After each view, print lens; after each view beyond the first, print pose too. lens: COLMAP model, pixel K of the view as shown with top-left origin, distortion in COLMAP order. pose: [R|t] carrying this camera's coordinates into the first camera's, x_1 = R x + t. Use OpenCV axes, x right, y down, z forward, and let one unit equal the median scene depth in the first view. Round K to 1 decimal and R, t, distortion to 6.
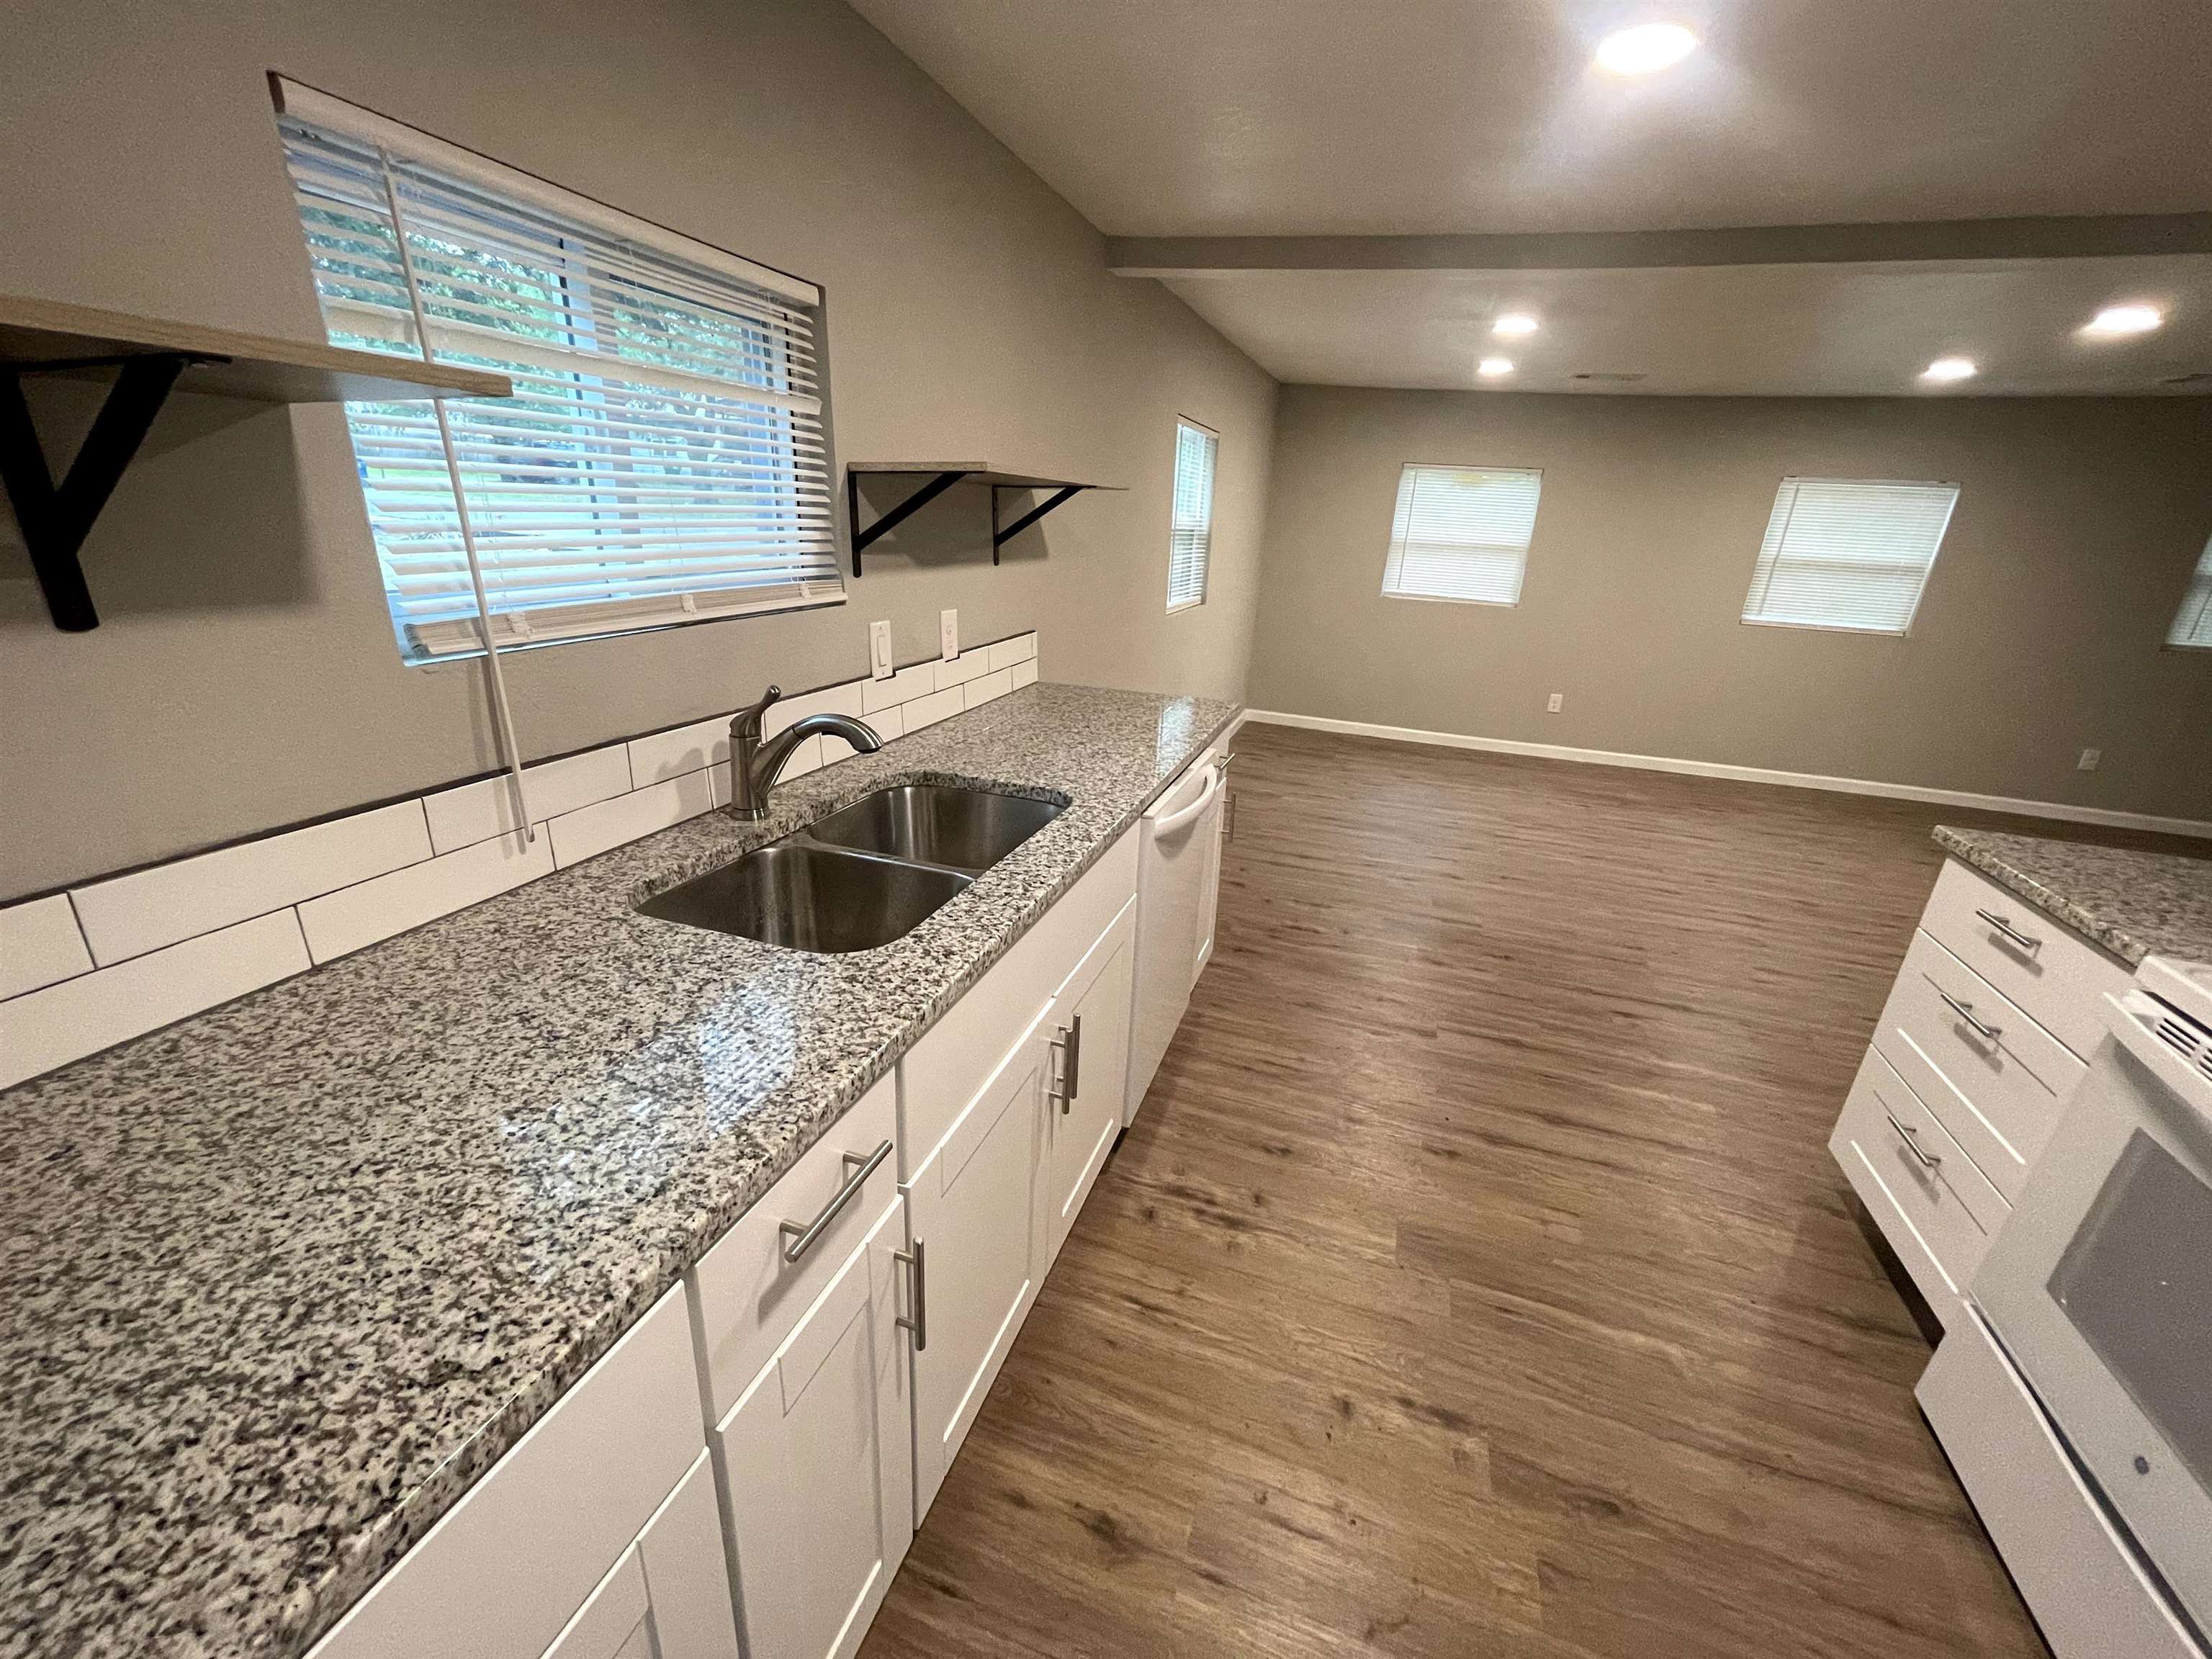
lens RADIAL K [[889.8, 0, 1096.4], [0, 889.8, 830.1], [0, 0, 1]] dist [-0.004148, 0.000341]
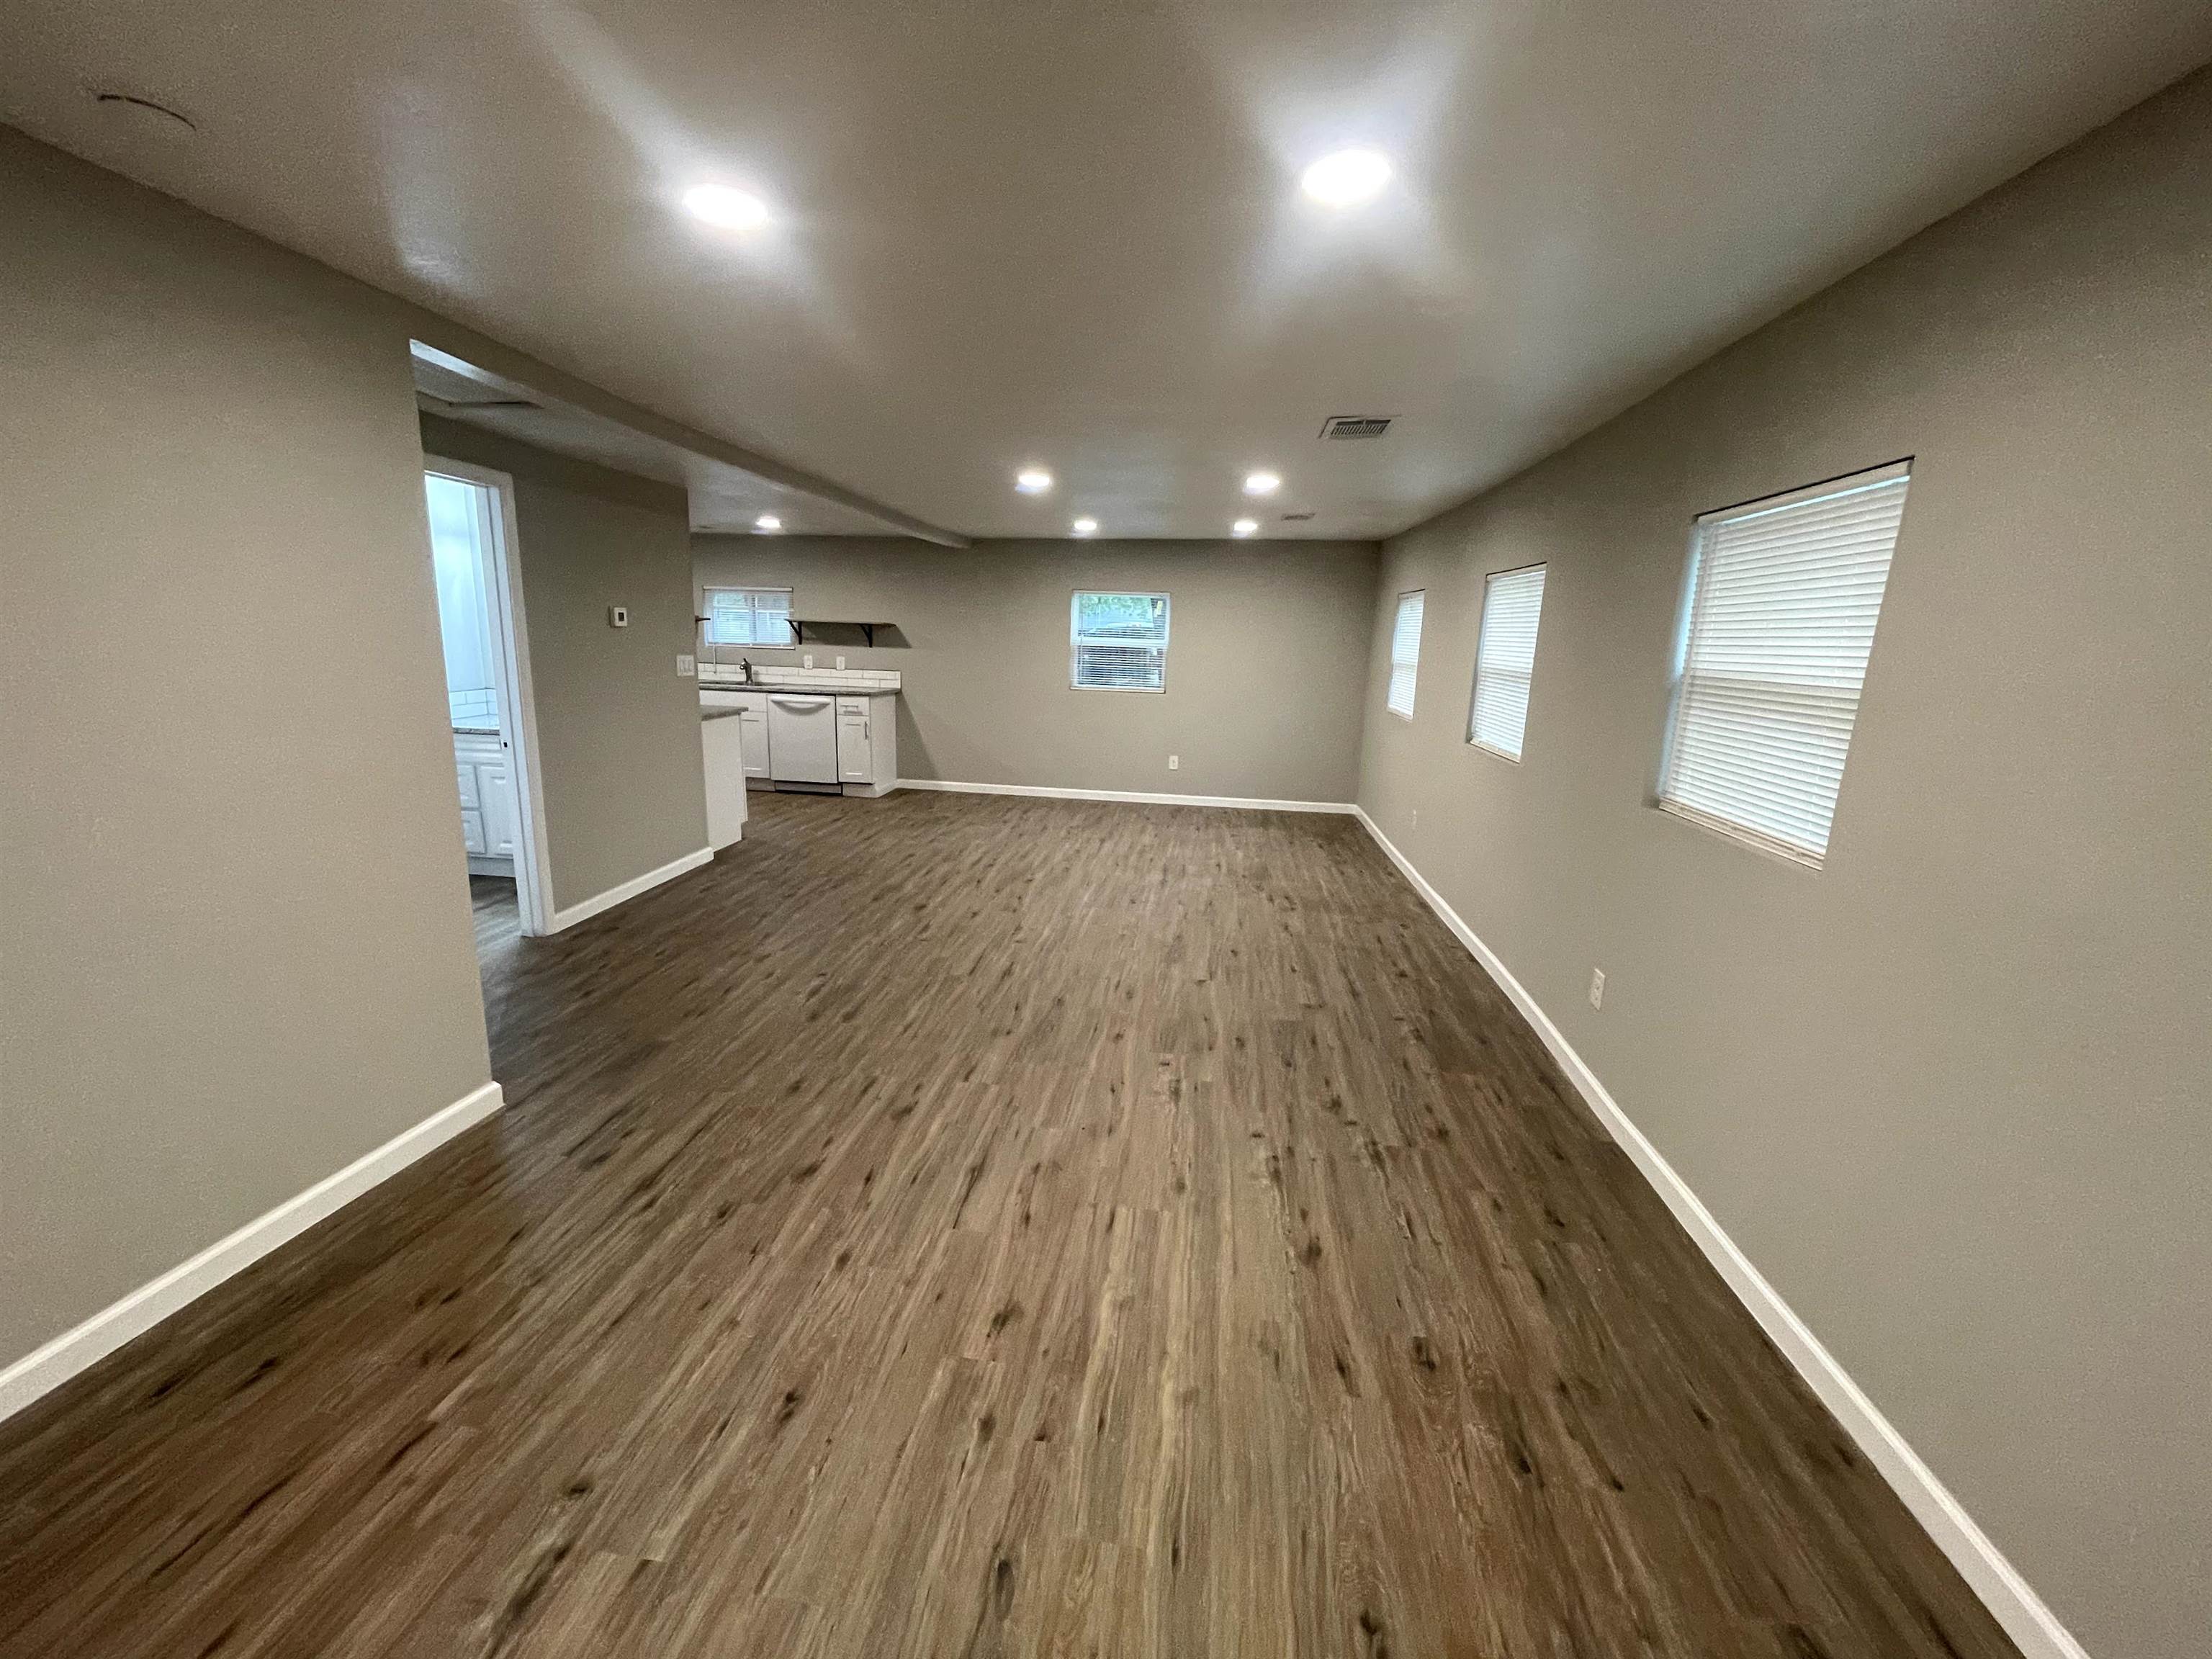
lens RADIAL K [[889.8, 0, 1104.2], [0, 889.8, 822.5], [0, 0, 1]] dist [-0.004148, 0.000341]
pose [[0.214955, 0.155954, -0.964092, 2.461290], [-0.350782, 0.933622, 0.072814, -0.168726], [0.911453, 0.322534, 0.255393, 0.836894]]
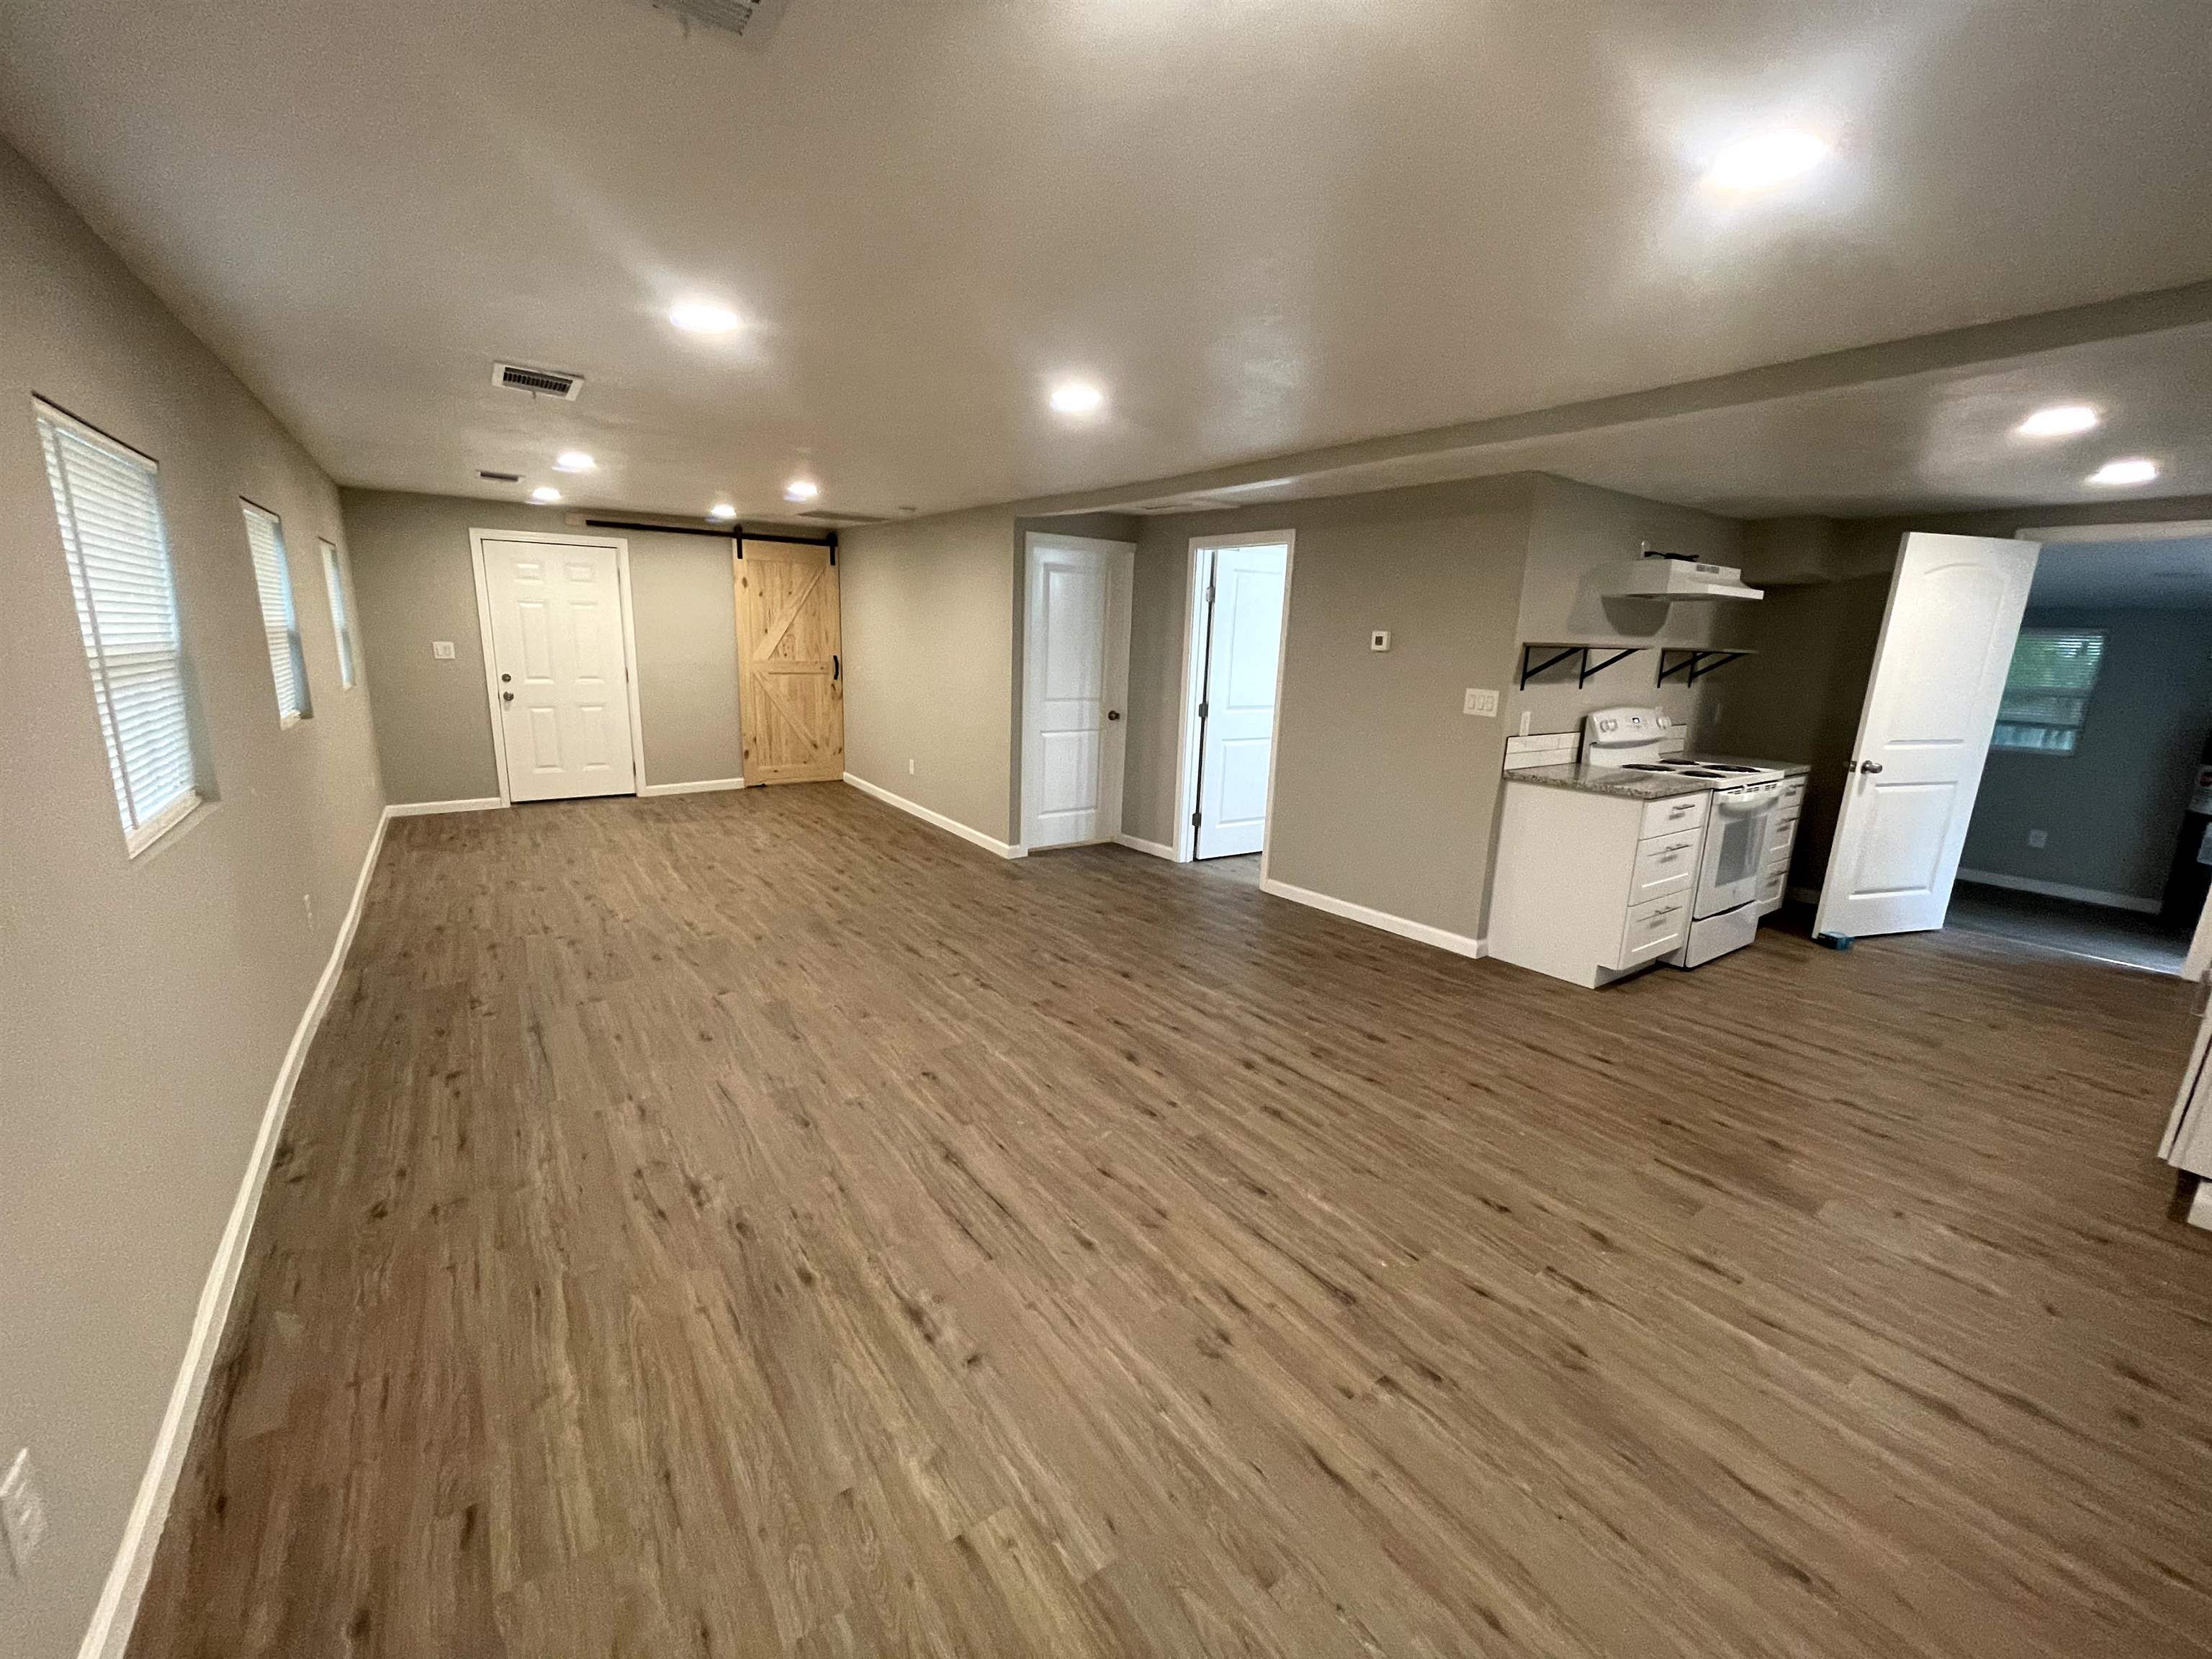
lens RADIAL K [[889.8, 0, 1103.5], [0, 889.8, 838.3], [0, 0, 1]] dist [-0.004148, 0.000341]
pose [[-0.815400, -0.202581, 0.542296, 0.475883], [0.127807, 0.850659, 0.509945, -0.589891], [-0.564614, 0.485118, -0.667736, 1.686848]]
